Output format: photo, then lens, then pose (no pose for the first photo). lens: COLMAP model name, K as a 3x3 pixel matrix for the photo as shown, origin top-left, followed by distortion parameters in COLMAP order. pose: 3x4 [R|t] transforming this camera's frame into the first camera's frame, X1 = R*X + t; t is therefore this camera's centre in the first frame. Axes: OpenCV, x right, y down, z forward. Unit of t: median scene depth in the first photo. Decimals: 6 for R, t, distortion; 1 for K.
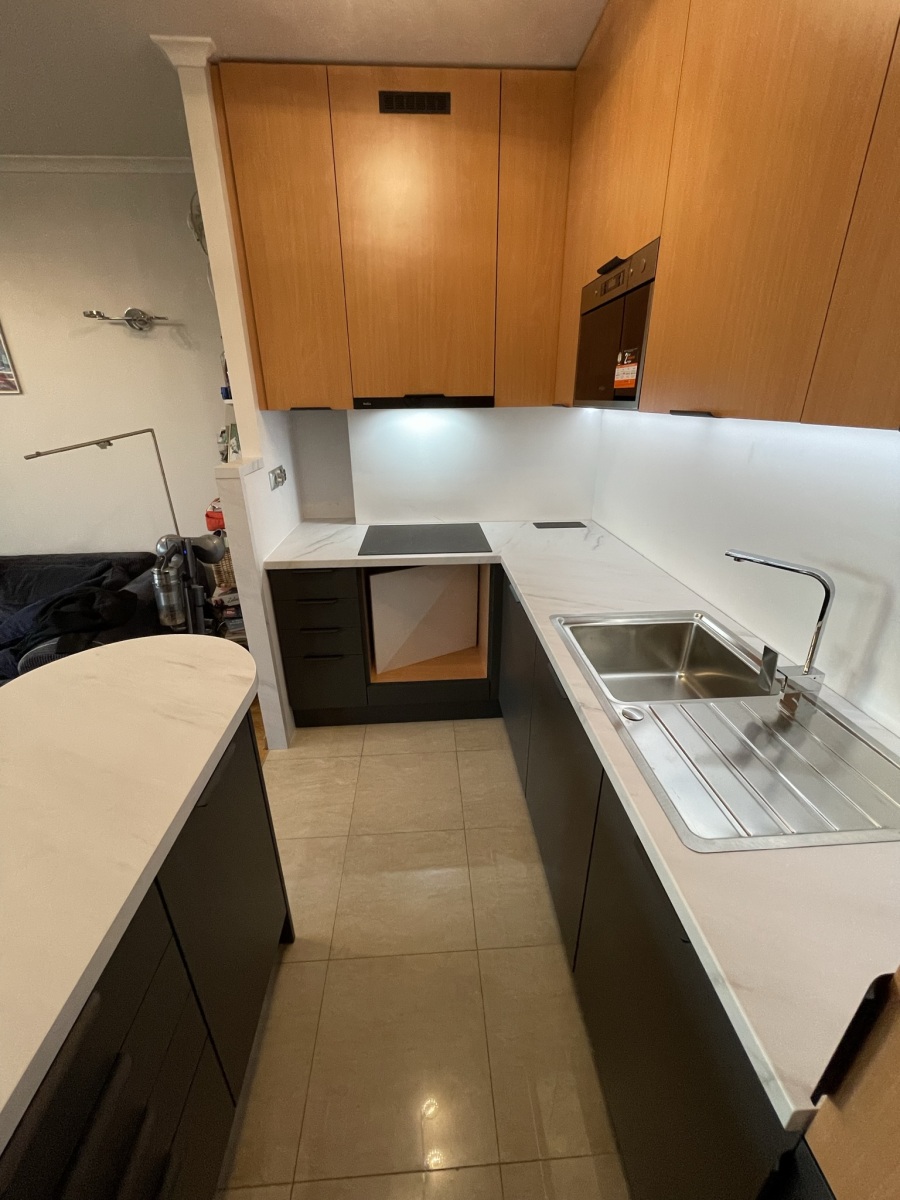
lens RADIAL K [[487.1, 0, 447.7], [0, 487.1, 609.0], [0, 0, 1]] dist [-0.001960, -0.000146]
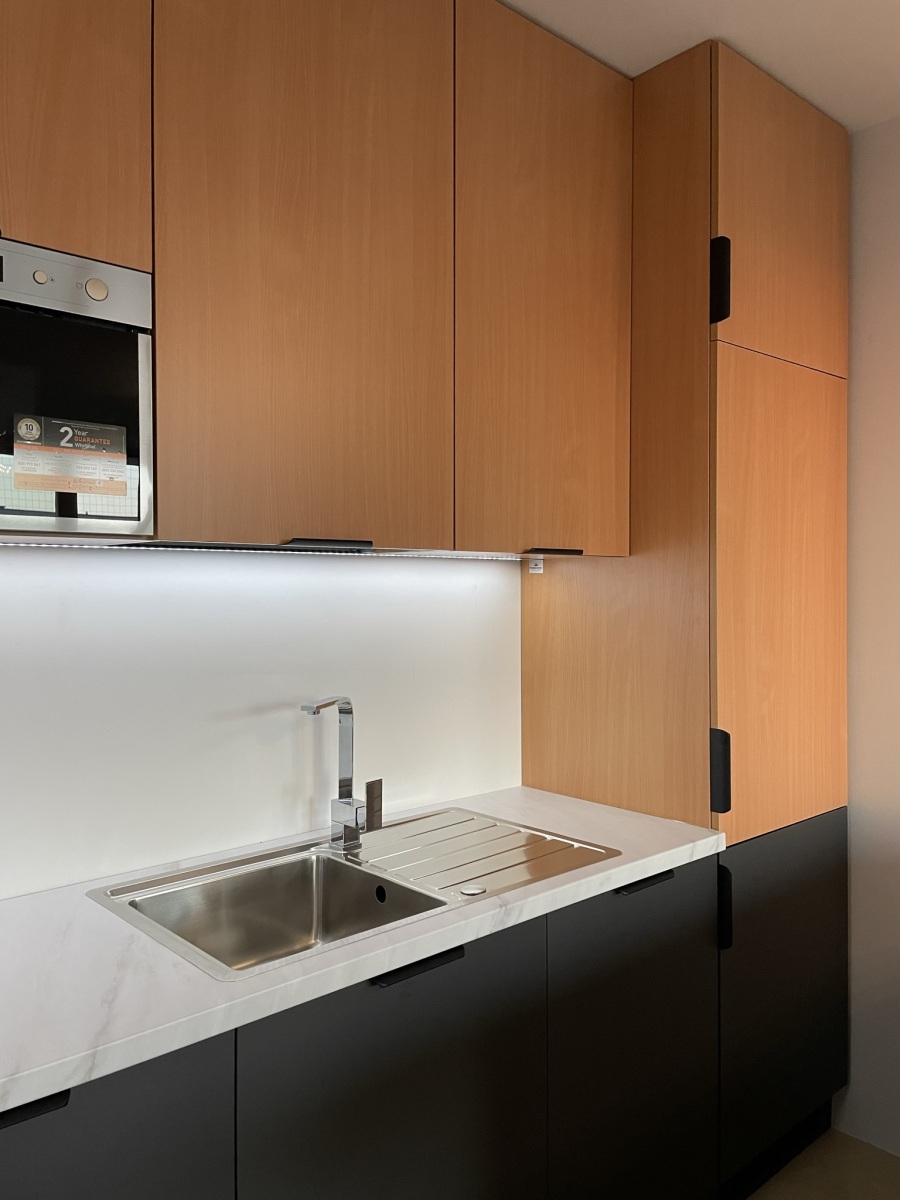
lens RADIAL K [[900.1, 0, 451.9], [0, 900.1, 585.8], [0, 0, 1]] dist [0.103972, -0.149491]
pose [[-0.622566, -0.000943, 0.782566, -0.478193], [0.304285, 0.921018, 0.243182, -0.394963], [-0.720987, 0.389520, -0.573108, 1.063927]]
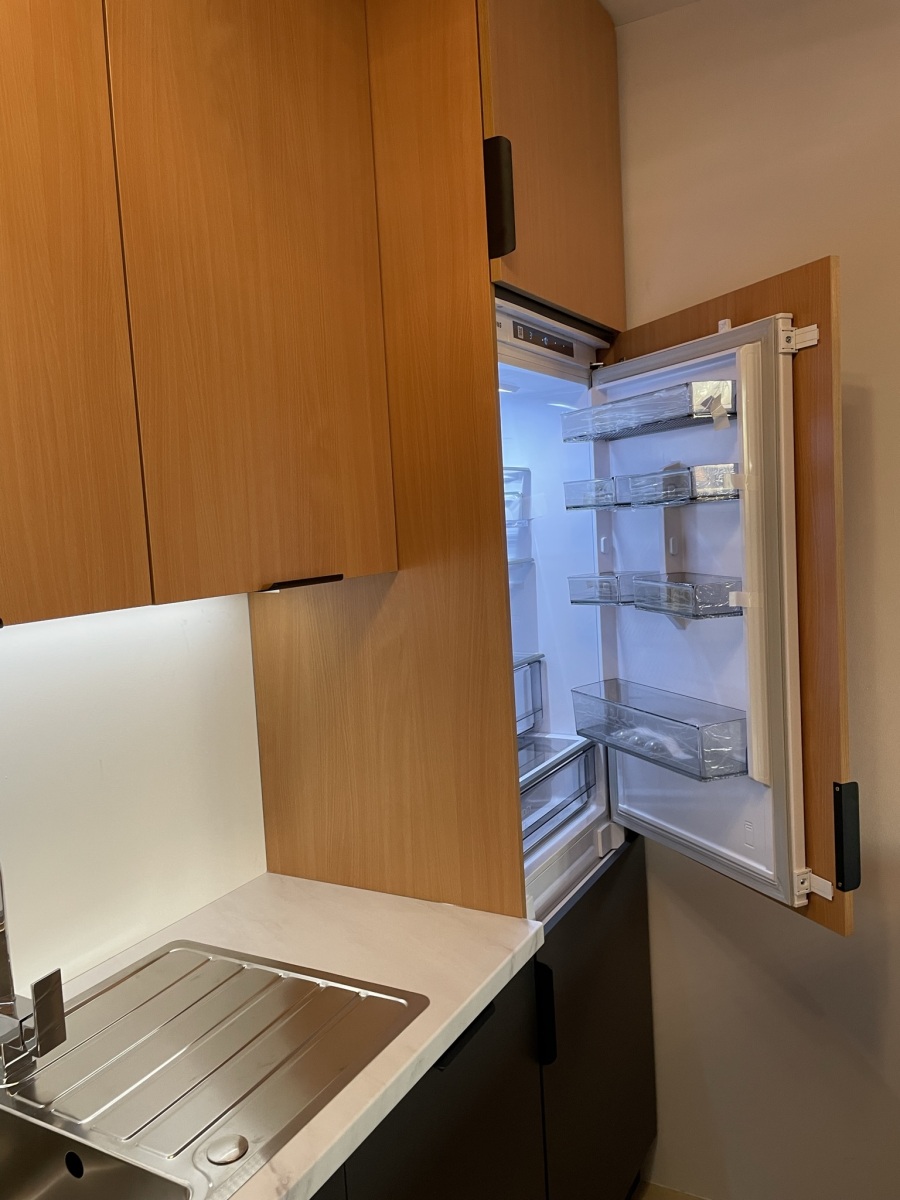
lens RADIAL K [[900.1, 0, 451.9], [0, 900.1, 585.8], [0, 0, 1]] dist [0.103972, -0.149491]
pose [[-0.841036, 0.007487, 0.540928, -0.209854], [0.260906, 0.881545, 0.393455, -0.394744], [-0.473906, 0.472041, -0.743364, 0.835129]]
